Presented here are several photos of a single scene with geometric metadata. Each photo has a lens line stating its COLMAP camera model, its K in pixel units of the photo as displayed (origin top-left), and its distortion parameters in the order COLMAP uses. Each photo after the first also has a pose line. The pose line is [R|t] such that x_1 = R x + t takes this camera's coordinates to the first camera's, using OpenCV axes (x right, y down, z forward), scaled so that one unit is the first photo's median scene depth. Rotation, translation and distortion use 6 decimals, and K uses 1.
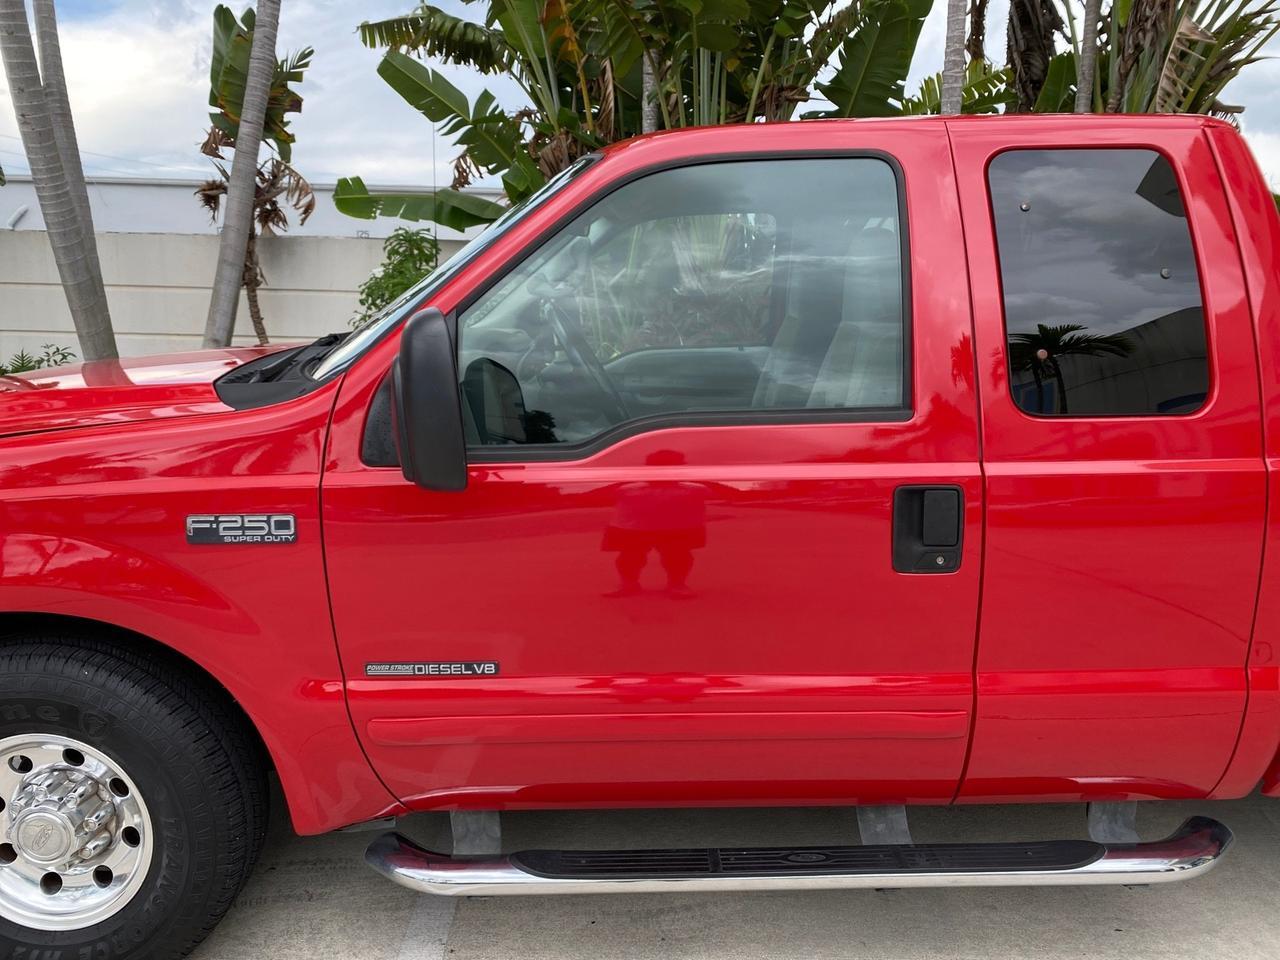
lens RADIAL K [[989.9, 0, 637.3], [0, 989.9, 478.6], [0, 0, 1]] dist [0.021573, -0.023976]
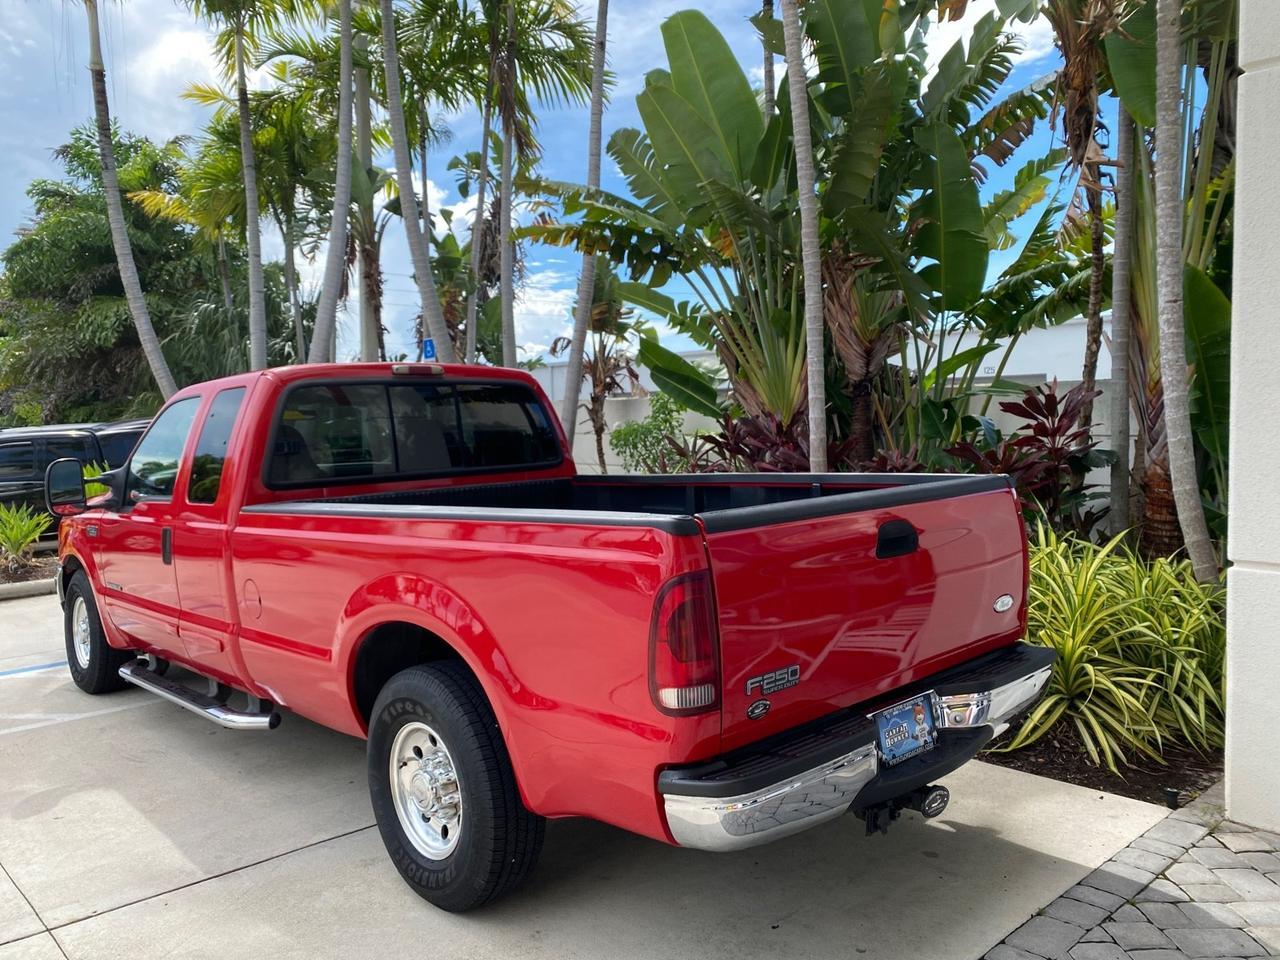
lens RADIAL K [[989.9, 0, 650.9], [0, 989.9, 472.9], [0, 0, 1]] dist [0.021573, -0.023976]
pose [[0.675430, 0.009082, -0.737368, 0.811444], [-0.106989, 0.990551, -0.085801, -0.015356], [0.729621, 0.136842, 0.670020, 0.073482]]
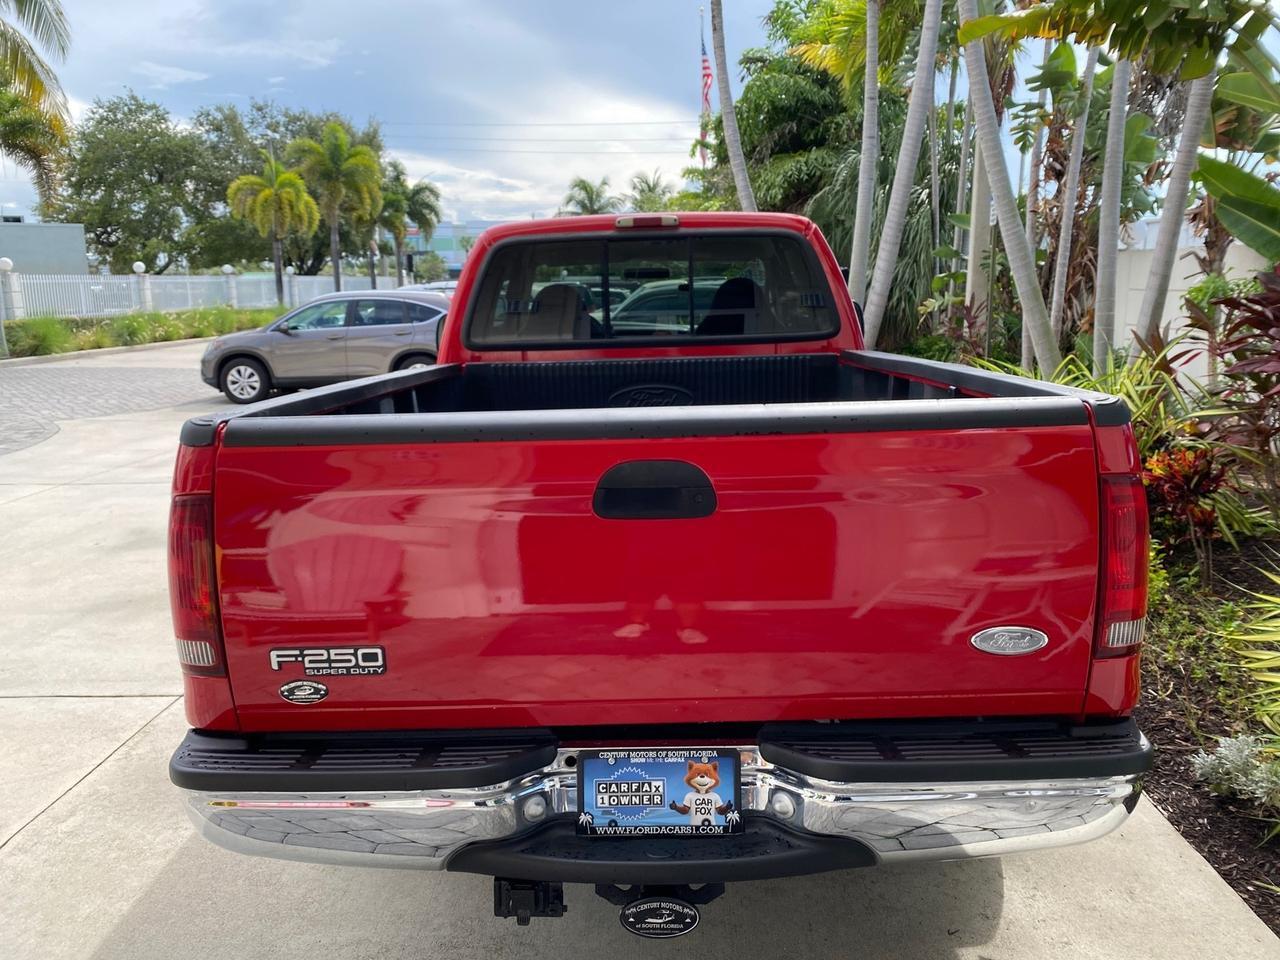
lens RADIAL K [[989.9, 0, 634.8], [0, 989.9, 475.1], [0, 0, 1]] dist [0.021573, -0.023976]
pose [[-0.036547, 0.171714, -0.984469, 0.821478], [-0.169911, 0.969716, 0.175448, -0.081389], [0.984781, 0.173684, -0.006264, 0.423514]]
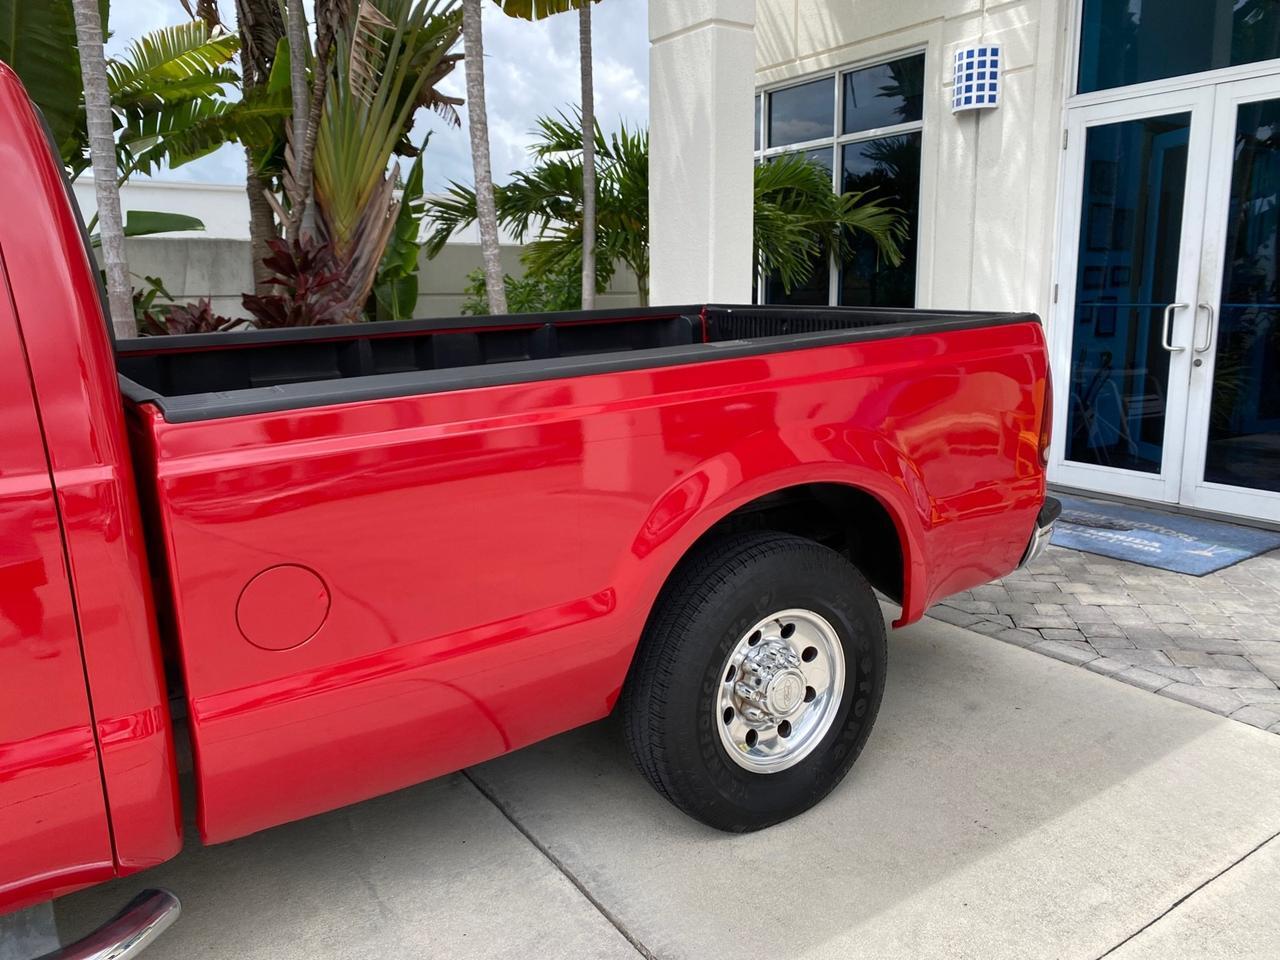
lens RADIAL K [[989.9, 0, 639.6], [0, 989.9, 473.7], [0, 0, 1]] dist [0.021573, -0.023976]
pose [[0.843803, -0.131181, 0.520373, 0.165178], [0.128525, 0.990843, 0.041374, 0.002709], [-0.521035, 0.031969, 0.852936, 0.010758]]
